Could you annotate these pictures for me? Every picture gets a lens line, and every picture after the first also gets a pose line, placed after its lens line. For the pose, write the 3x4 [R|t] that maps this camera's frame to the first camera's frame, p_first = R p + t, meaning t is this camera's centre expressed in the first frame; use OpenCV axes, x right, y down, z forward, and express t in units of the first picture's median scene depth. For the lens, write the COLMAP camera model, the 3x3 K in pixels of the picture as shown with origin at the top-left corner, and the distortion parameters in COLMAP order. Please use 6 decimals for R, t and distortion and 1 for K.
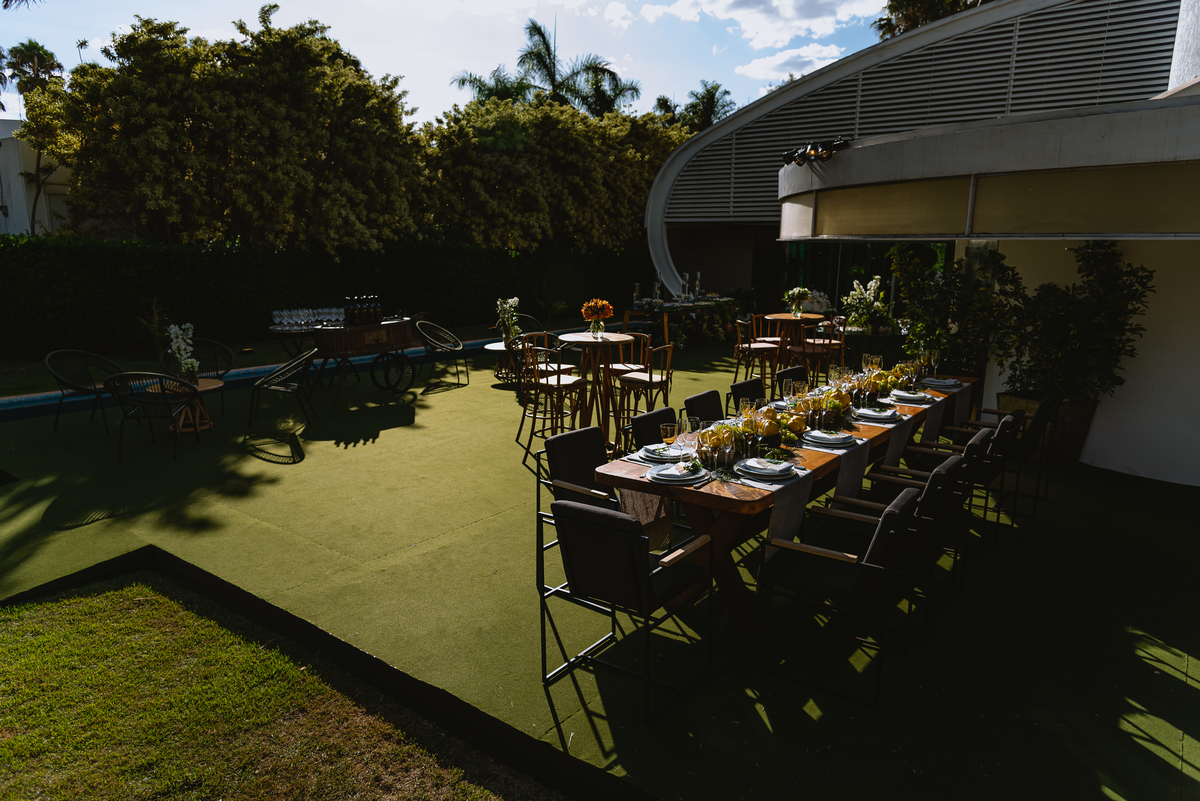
lens RADIAL K [[819.3, 0, 568.2], [0, 819.3, 402.2], [0, 0, 1]] dist [-0.002207, -0.001531]
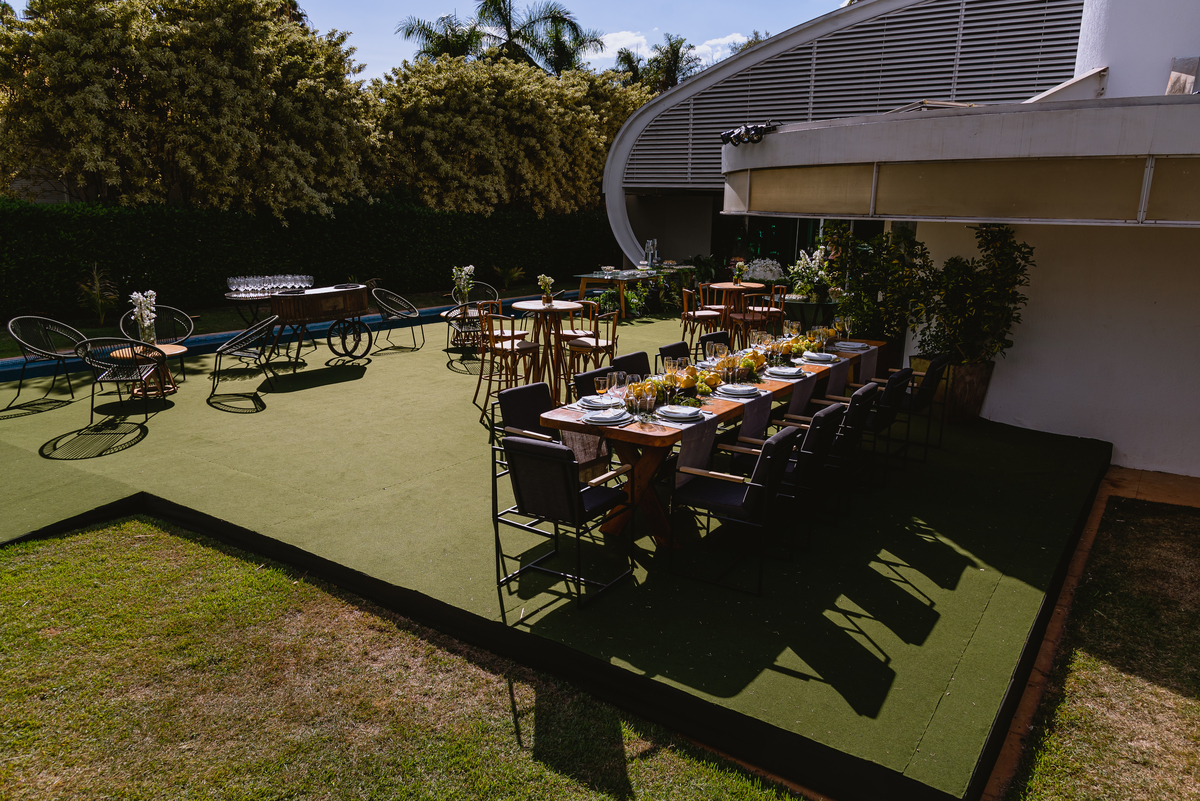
lens RADIAL K [[858.8, 0, 600.0], [0, 858.8, 400.5], [0, 0, 1]] dist [0.003523, -0.000675]
pose [[0.996435, -0.007559, 0.084028, 0.005550], [0.004863, 0.999468, 0.032244, 0.007671], [-0.084228, -0.031721, 0.995942, -0.100948]]
